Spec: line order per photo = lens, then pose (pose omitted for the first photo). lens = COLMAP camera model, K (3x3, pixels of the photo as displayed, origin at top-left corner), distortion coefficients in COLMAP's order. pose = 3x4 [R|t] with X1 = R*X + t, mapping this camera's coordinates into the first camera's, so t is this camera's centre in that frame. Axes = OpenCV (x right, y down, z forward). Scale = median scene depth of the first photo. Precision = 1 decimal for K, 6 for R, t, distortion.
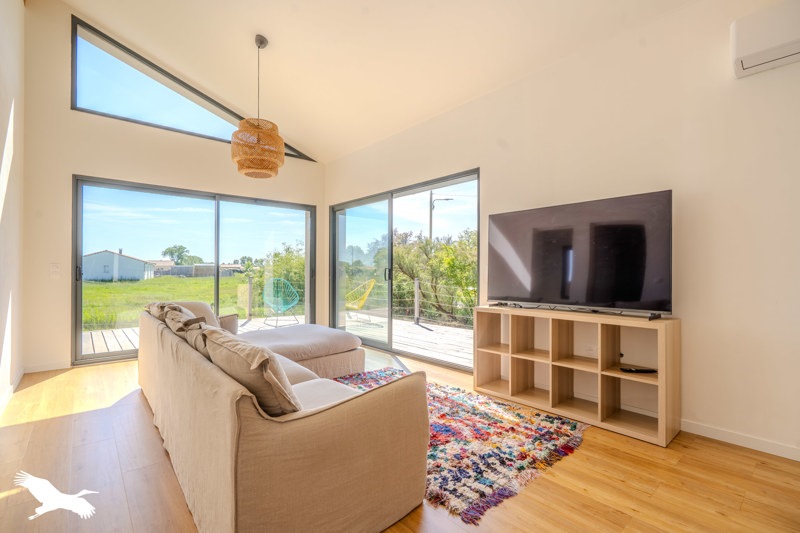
lens RADIAL K [[371.4, 0, 400.0], [0, 371.4, 266.5], [0, 0, 1]] dist [-0.000112, -0.000015]
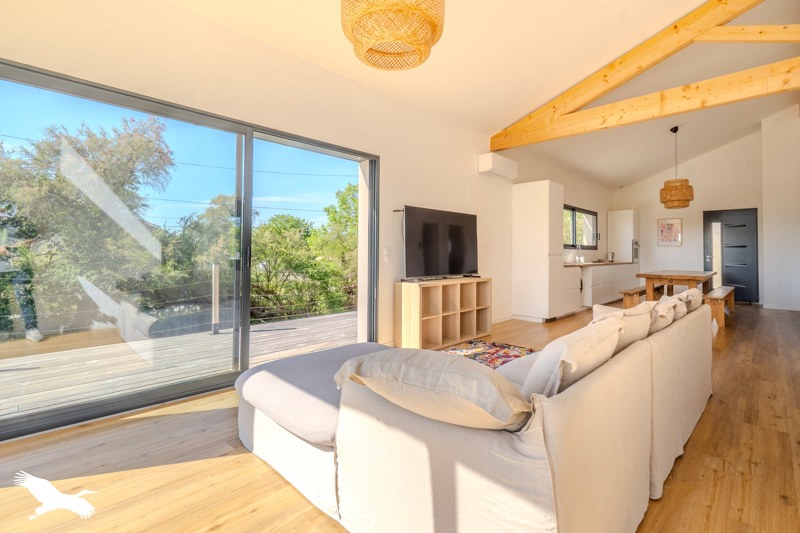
lens RADIAL K [[371.4, 0, 400.0], [0, 371.4, 266.5], [0, 0, 1]] dist [-0.000112, -0.000015]
pose [[-0.073886, -0.006118, 0.997248, -0.792221], [-0.003300, 0.999977, 0.005890, 0.039701], [-0.997261, -0.002855, -0.073904, 0.920878]]
